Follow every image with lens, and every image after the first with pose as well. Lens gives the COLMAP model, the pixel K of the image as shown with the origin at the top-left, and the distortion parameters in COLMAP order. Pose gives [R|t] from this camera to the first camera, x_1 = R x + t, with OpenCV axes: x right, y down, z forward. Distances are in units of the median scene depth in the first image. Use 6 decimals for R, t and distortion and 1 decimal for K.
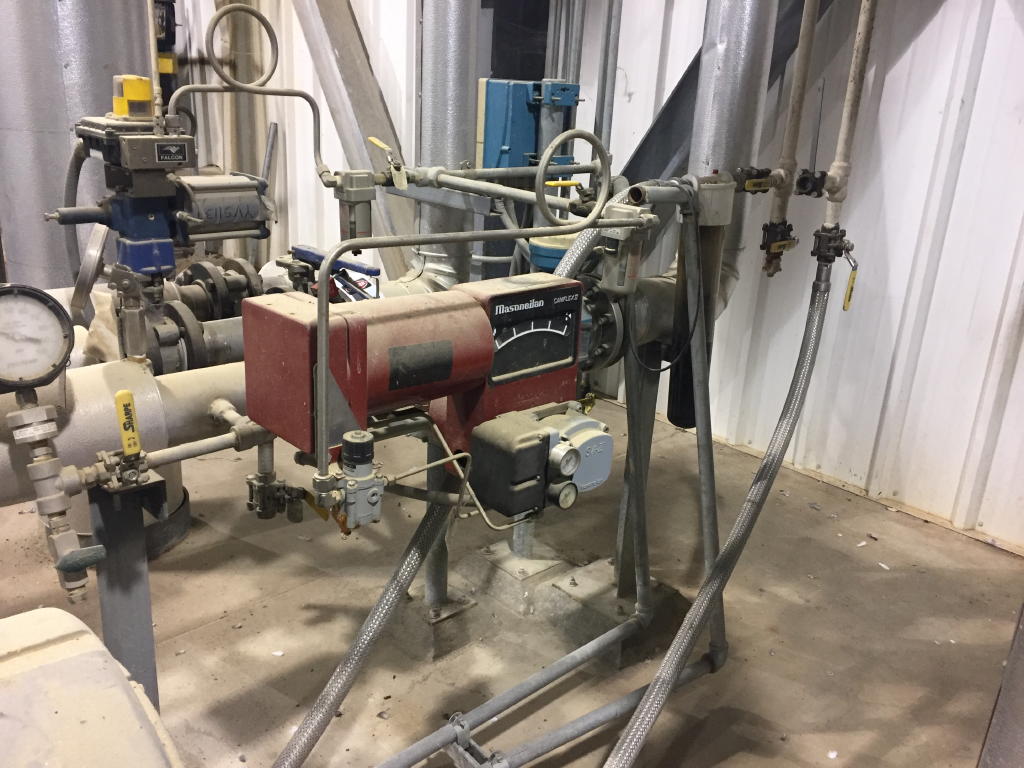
lens RADIAL K [[881.2, 0, 513.0], [0, 881.2, 386.6], [0, 0, 1]] dist [0.087609, -0.146818]
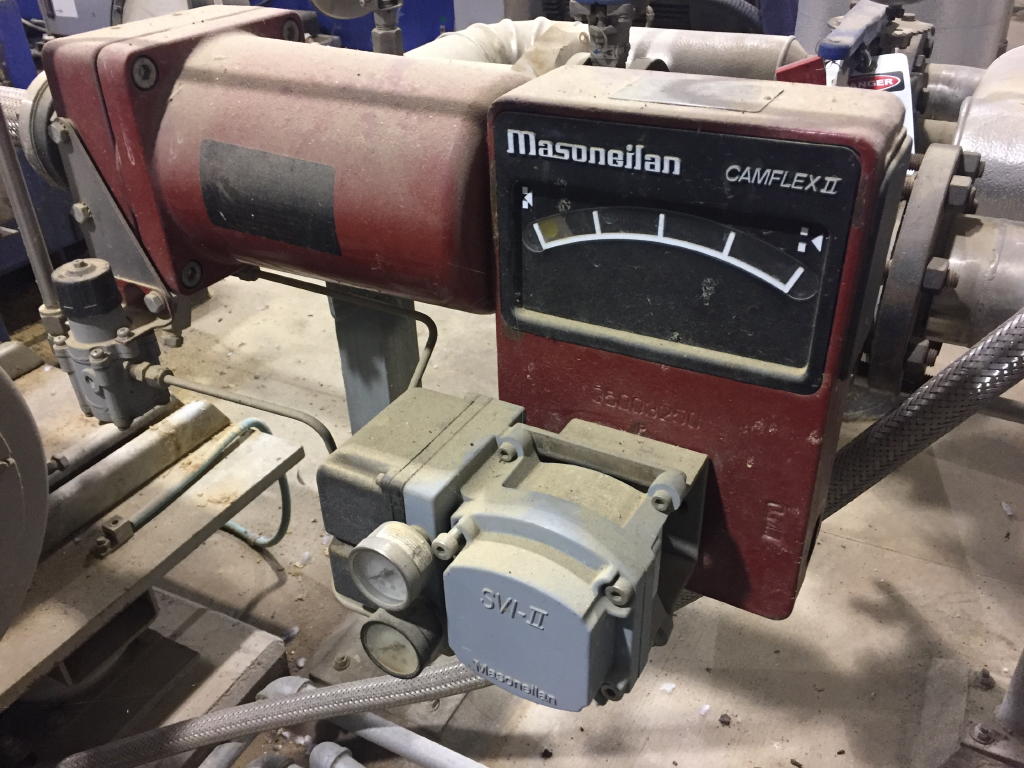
lens RADIAL K [[881.2, 0, 512.3], [0, 881.2, 382.6], [0, 0, 1]] dist [0.087609, -0.146818]
pose [[0.309421, 0.450604, -0.837386, 0.311509], [-0.264534, 0.886629, 0.379355, -0.125490], [0.913389, 0.104137, 0.393542, 0.779636]]
